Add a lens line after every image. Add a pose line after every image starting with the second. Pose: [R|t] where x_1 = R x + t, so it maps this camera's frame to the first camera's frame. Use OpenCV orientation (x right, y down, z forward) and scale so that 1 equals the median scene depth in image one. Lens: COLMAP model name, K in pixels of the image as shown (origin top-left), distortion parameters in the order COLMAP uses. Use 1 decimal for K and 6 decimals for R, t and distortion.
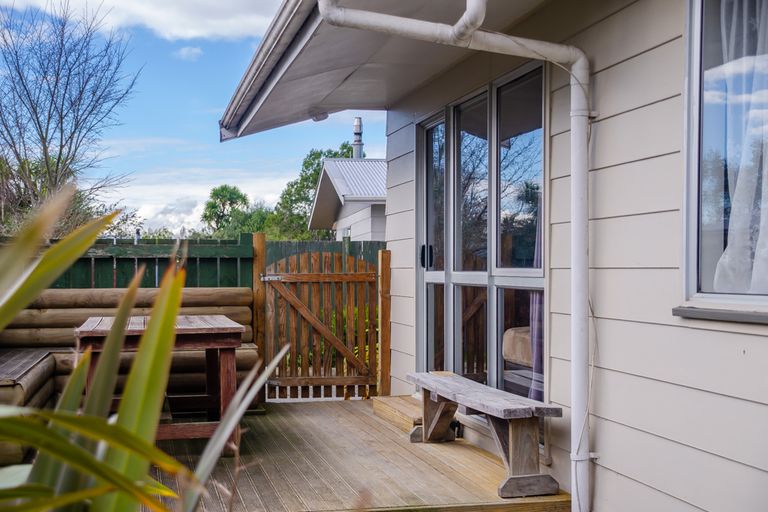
lens RADIAL K [[1061.3, 0, 384.4], [0, 1061.3, 267.3], [0, 0, 1]] dist [0.032780, 0.131085]
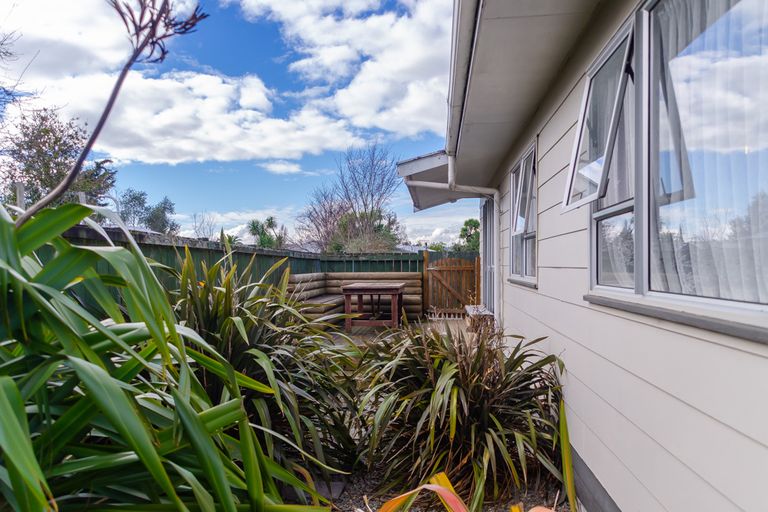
lens RADIAL K [[601.3, 0, 384.0], [0, 601.3, 256.0], [0, 0, 1]] dist [-0.106012, -0.000021]
pose [[0.950713, -0.003847, -0.310047, 0.219467], [0.000535, 0.999942, -0.010767, -0.003837], [0.310070, 0.010070, 0.950660, -0.347449]]
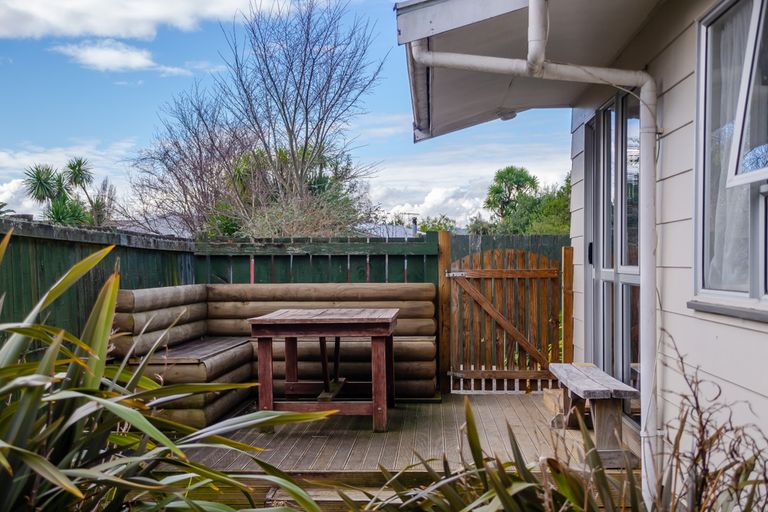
lens RADIAL K [[1255.6, 0, 384.0], [0, 1255.6, 256.0], [0, 0, 1]] dist [0.047996, 0.011692]
pose [[0.965098, -0.002026, -0.261880, 0.147190], [0.001289, 0.999995, -0.002989, -0.004015], [0.261884, 0.002547, 0.965096, -0.204346]]
